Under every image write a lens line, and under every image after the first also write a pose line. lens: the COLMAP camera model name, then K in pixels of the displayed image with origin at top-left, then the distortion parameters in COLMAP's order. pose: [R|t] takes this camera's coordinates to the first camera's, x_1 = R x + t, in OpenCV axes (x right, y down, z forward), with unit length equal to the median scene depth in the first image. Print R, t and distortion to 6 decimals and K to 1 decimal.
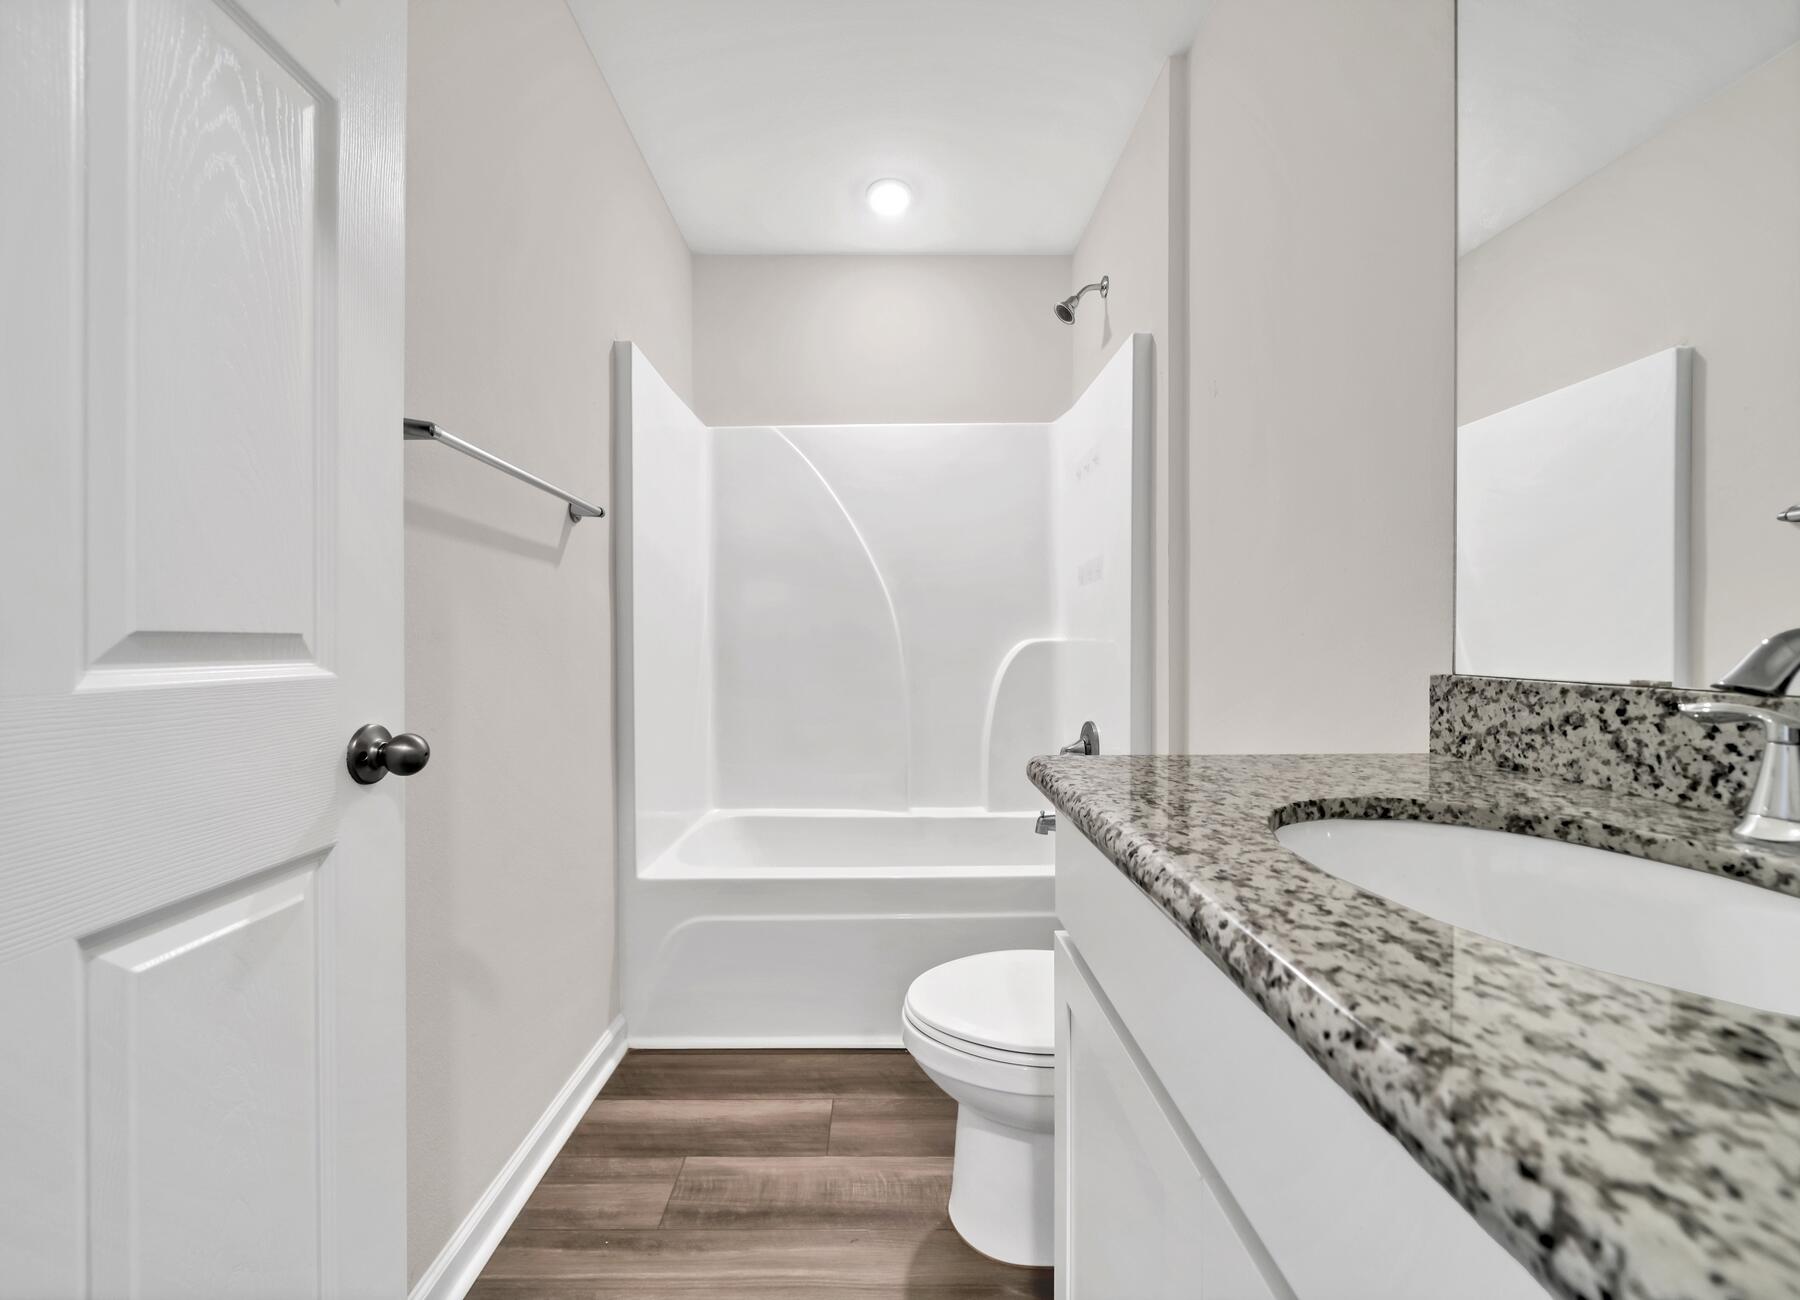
lens RADIAL K [[629.3, 0, 902.0], [0, 629.3, 640.0], [0, 0, 1]] dist [-0.000102, -0.000085]
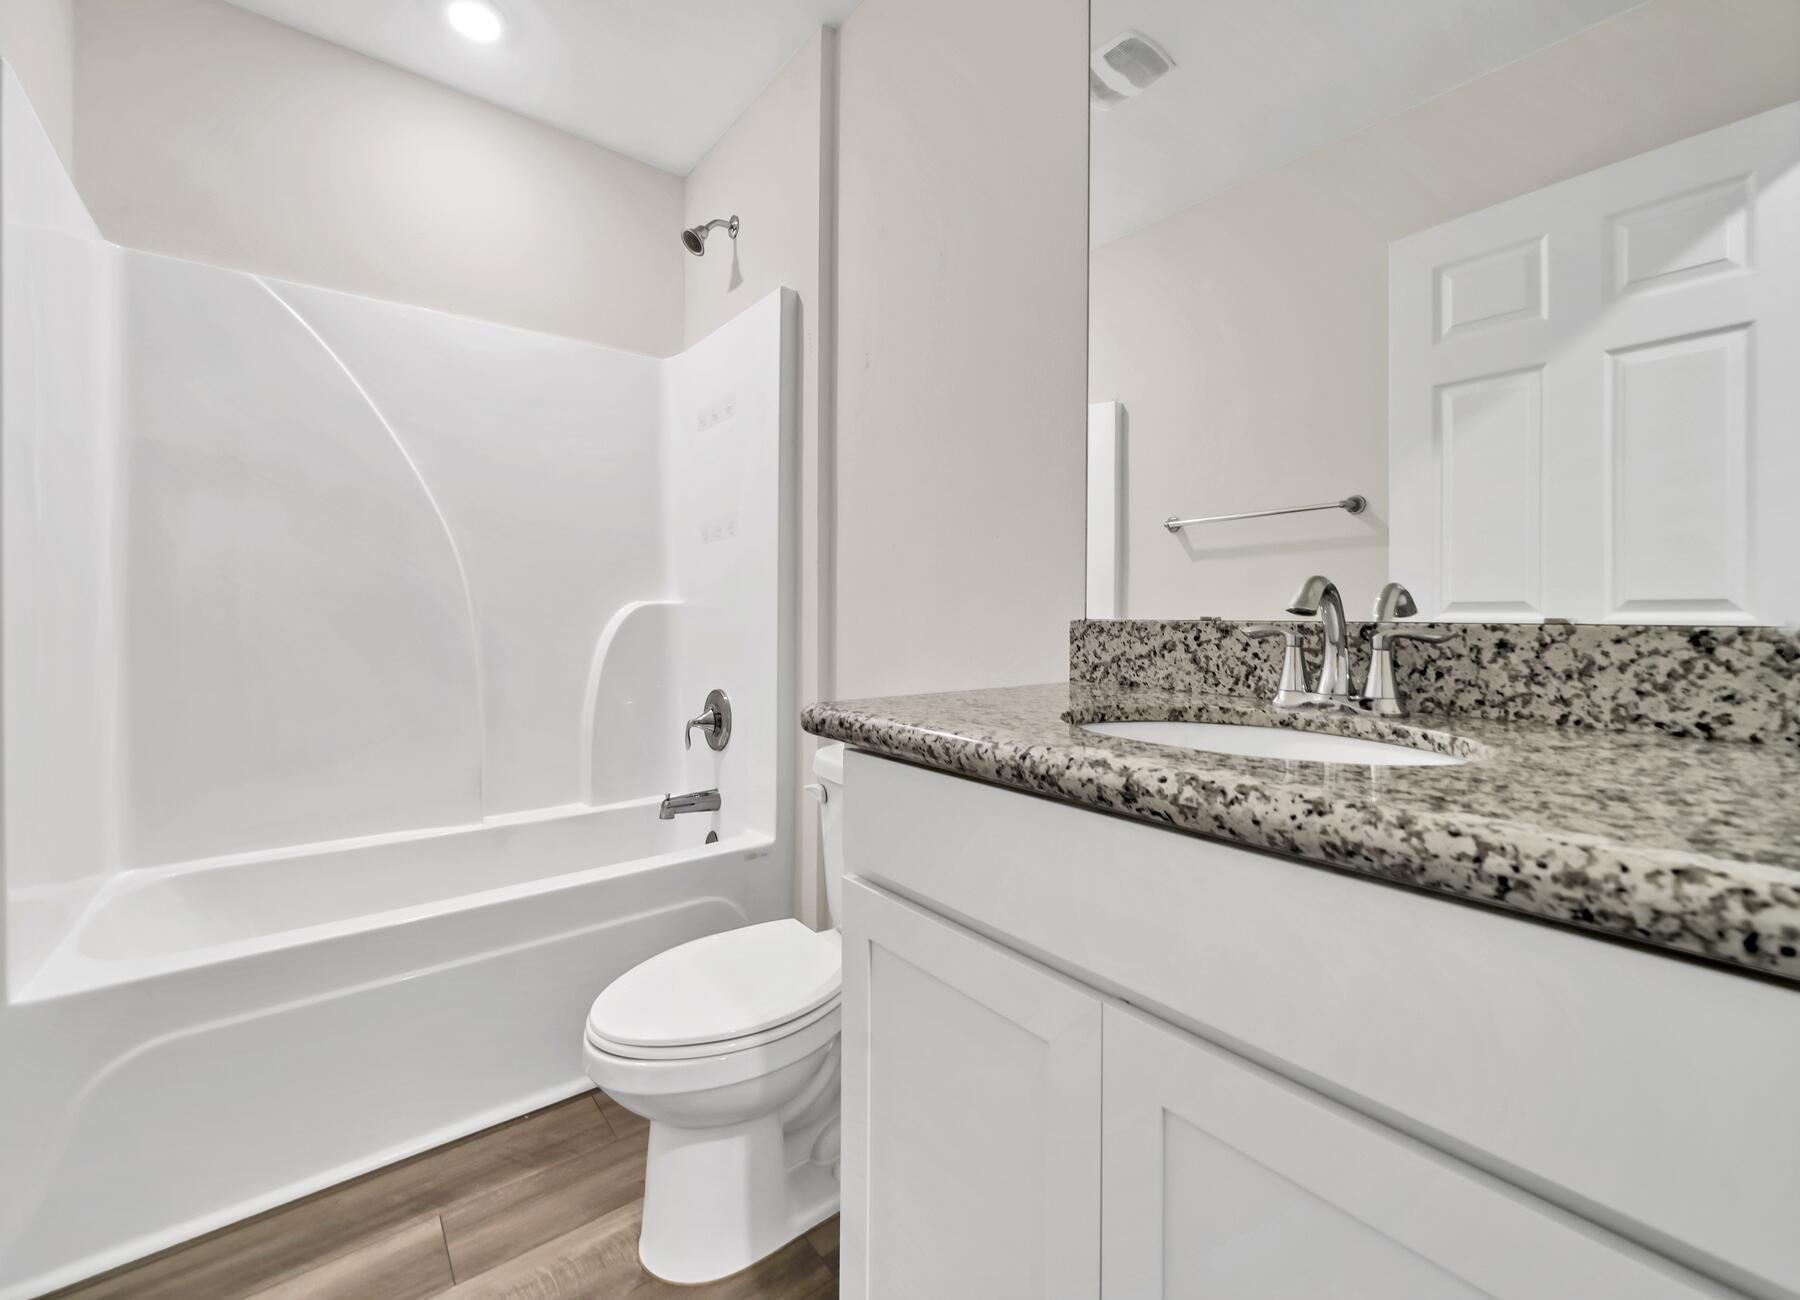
lens RADIAL K [[726.5, 0, 823.1], [0, 726.5, 615.7], [0, 0, 1]] dist [0.003292, 0.000296]
pose [[0.815809, 0.008126, 0.578264, -0.505586], [-0.005857, 0.999966, -0.005789, 0.067281], [-0.578292, 0.001336, 0.815829, 0.095595]]
